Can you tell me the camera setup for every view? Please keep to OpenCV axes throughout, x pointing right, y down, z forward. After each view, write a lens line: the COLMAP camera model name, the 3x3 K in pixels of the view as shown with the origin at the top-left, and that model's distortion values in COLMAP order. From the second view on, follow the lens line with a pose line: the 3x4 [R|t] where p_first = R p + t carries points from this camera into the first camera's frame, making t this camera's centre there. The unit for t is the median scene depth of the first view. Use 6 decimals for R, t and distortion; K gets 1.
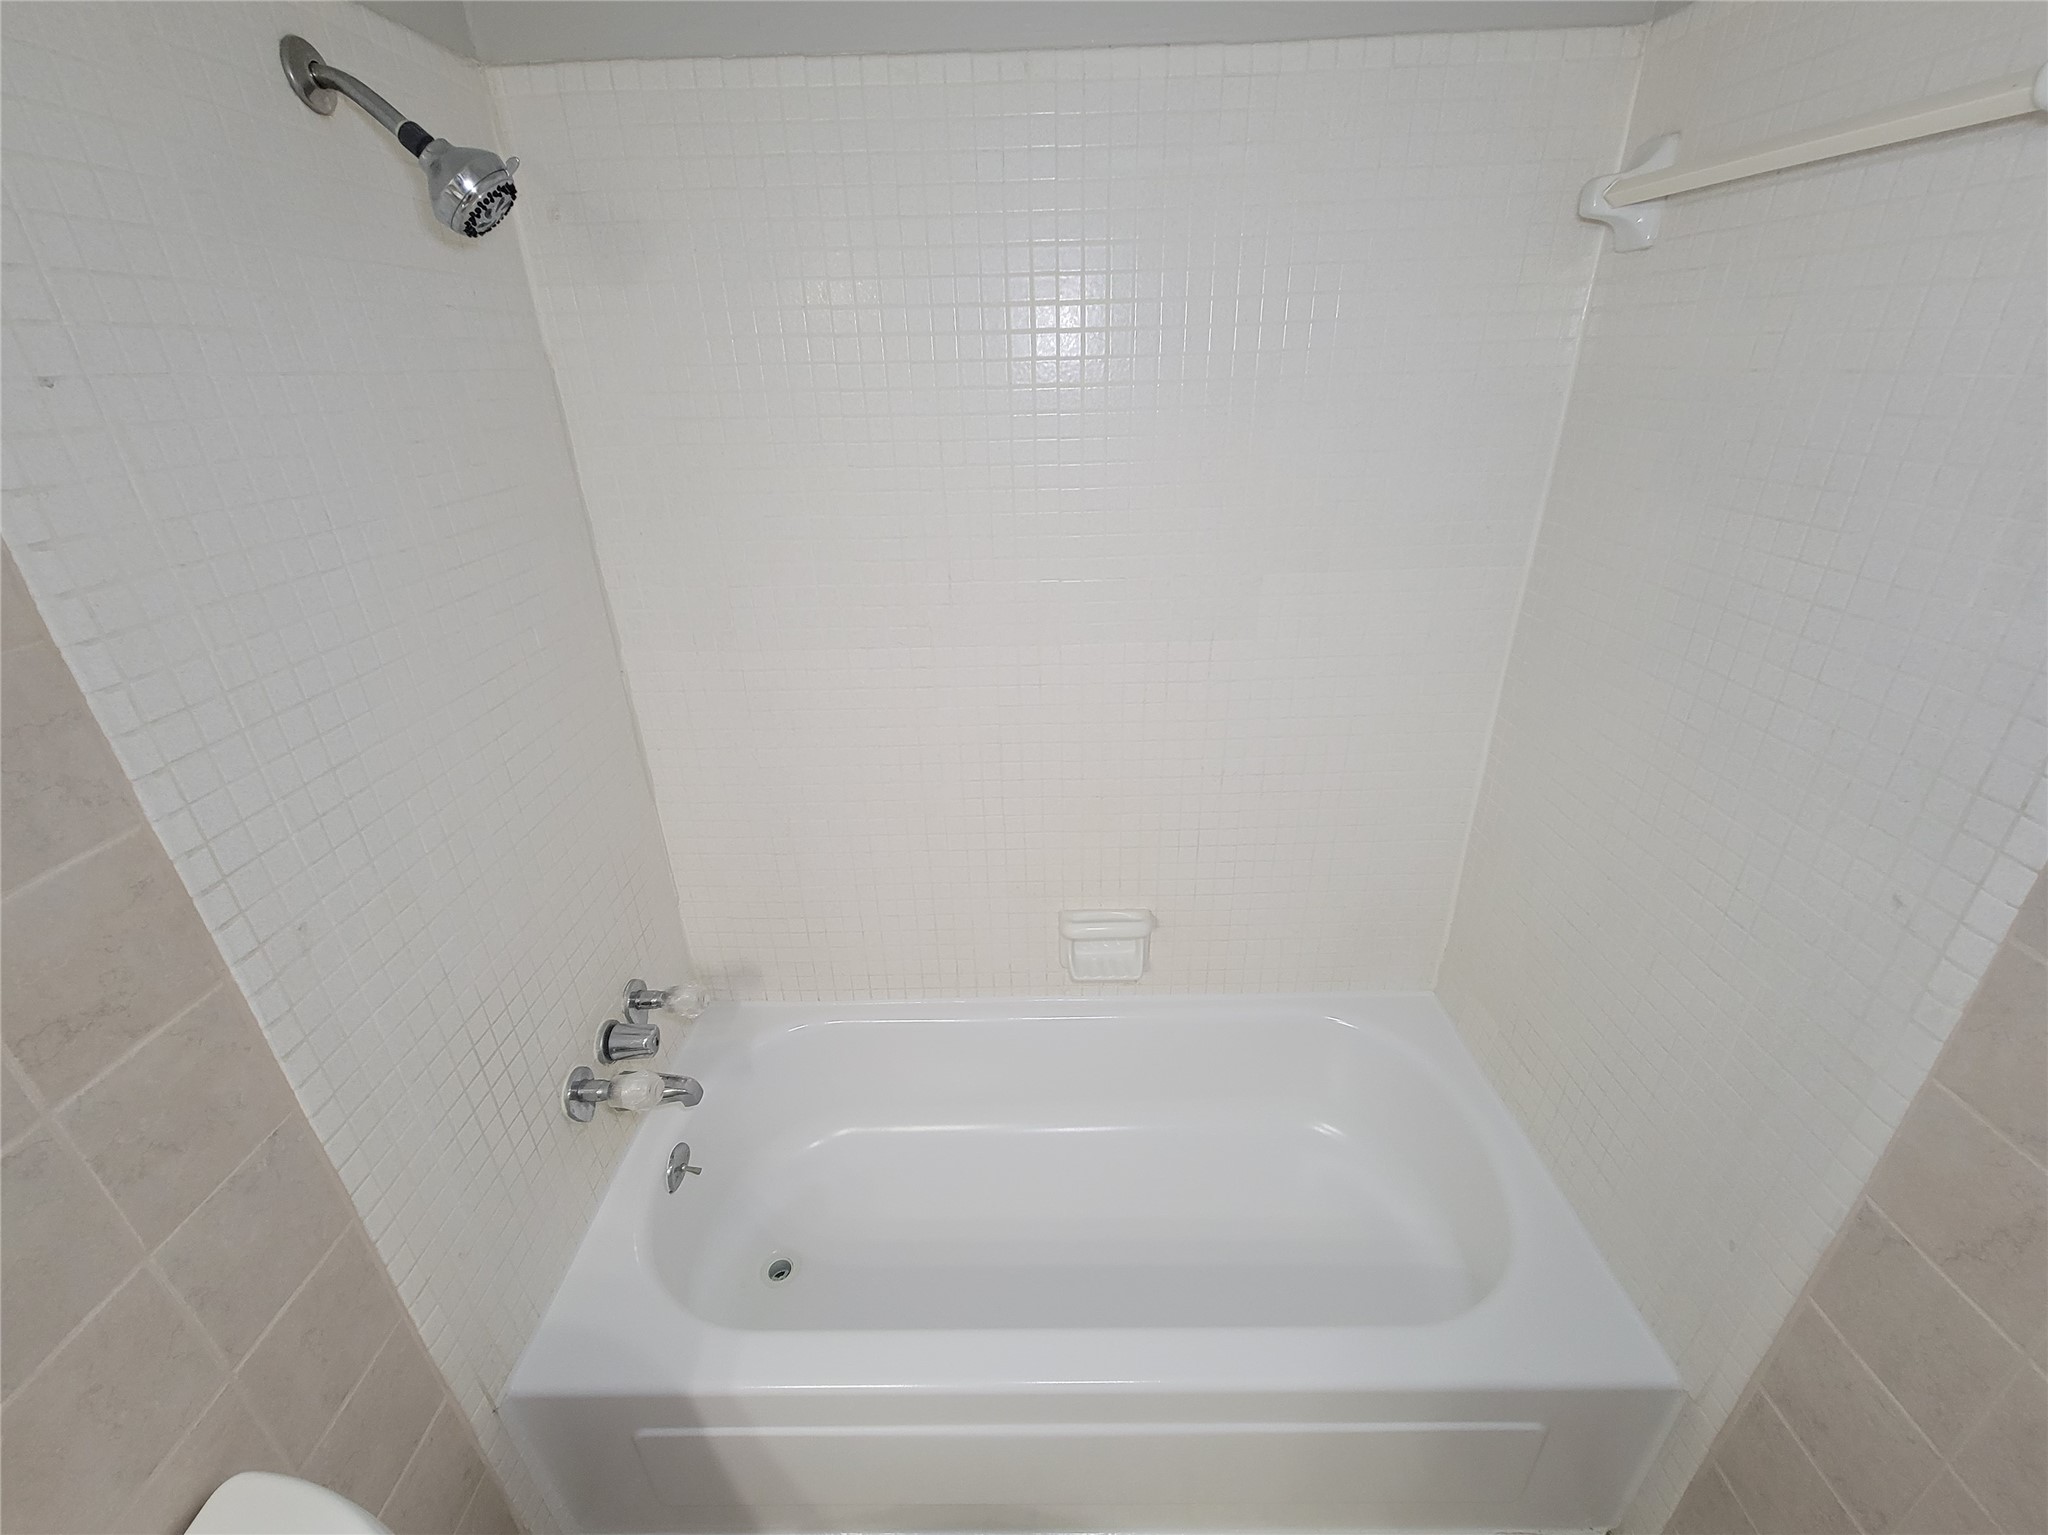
lens RADIAL K [[845.3, 0, 1027.5], [0, 845.3, 764.4], [0, 0, 1]] dist [0.000865, -0.002551]
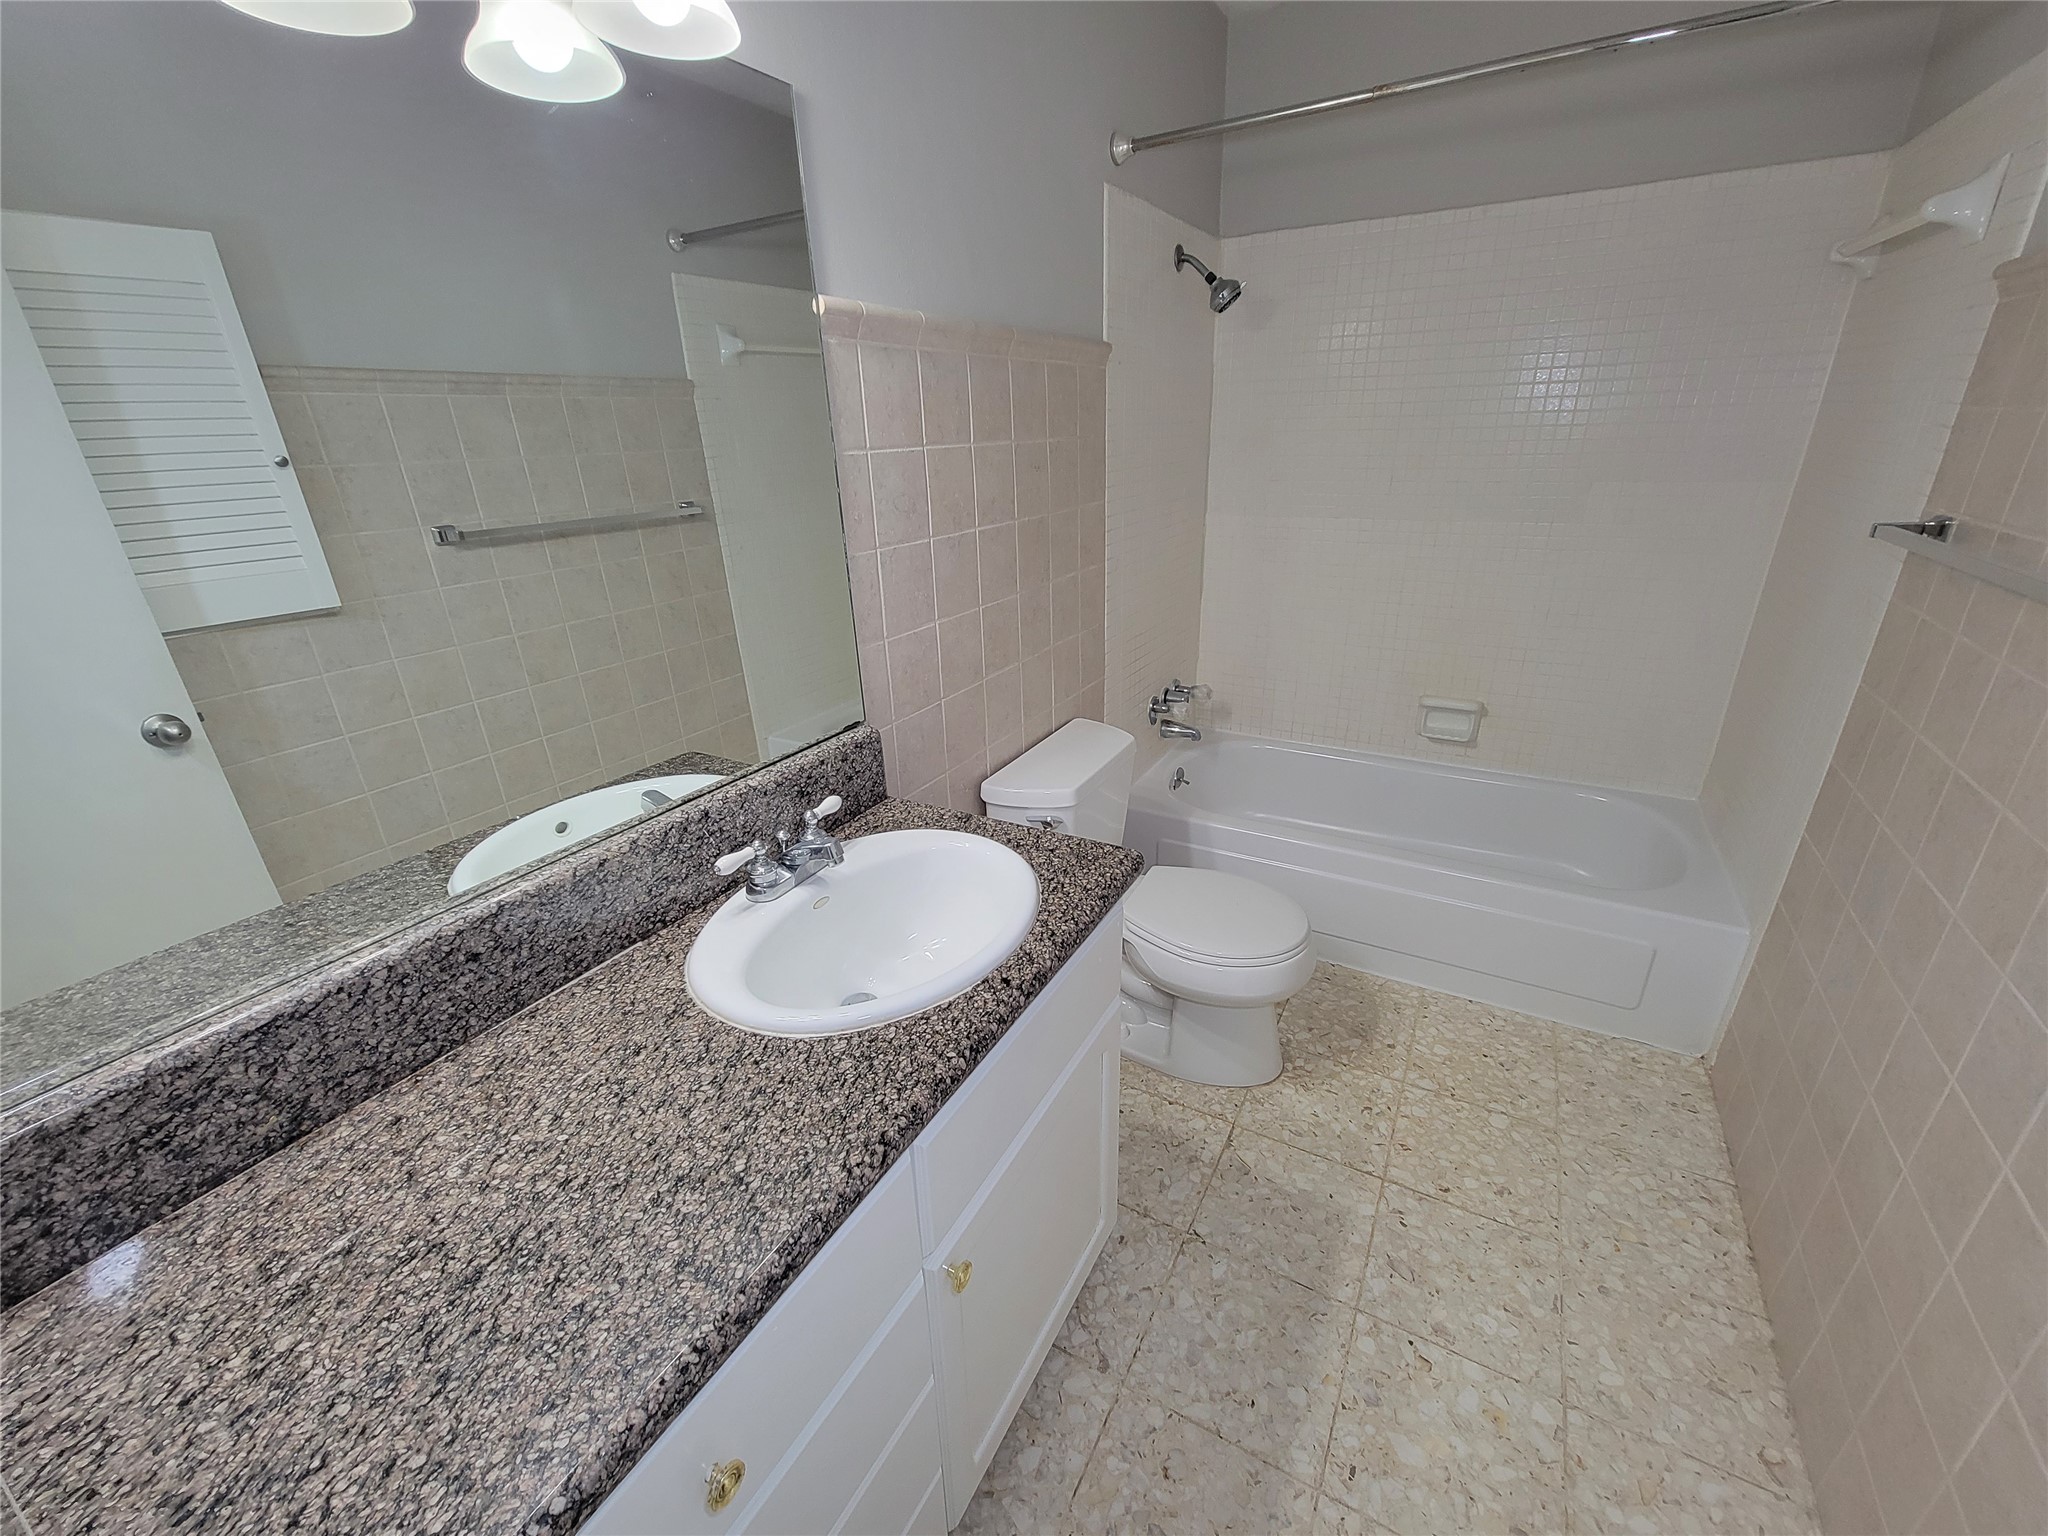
lens RADIAL K [[845.3, 0, 1022.6], [0, 845.3, 772.4], [0, 0, 1]] dist [0.000865, -0.002551]
pose [[0.872741, 0.186164, -0.451294, 0.190988], [-0.201673, 0.979353, 0.013985, 0.662112], [0.444579, 0.078809, 0.892266, -1.157698]]
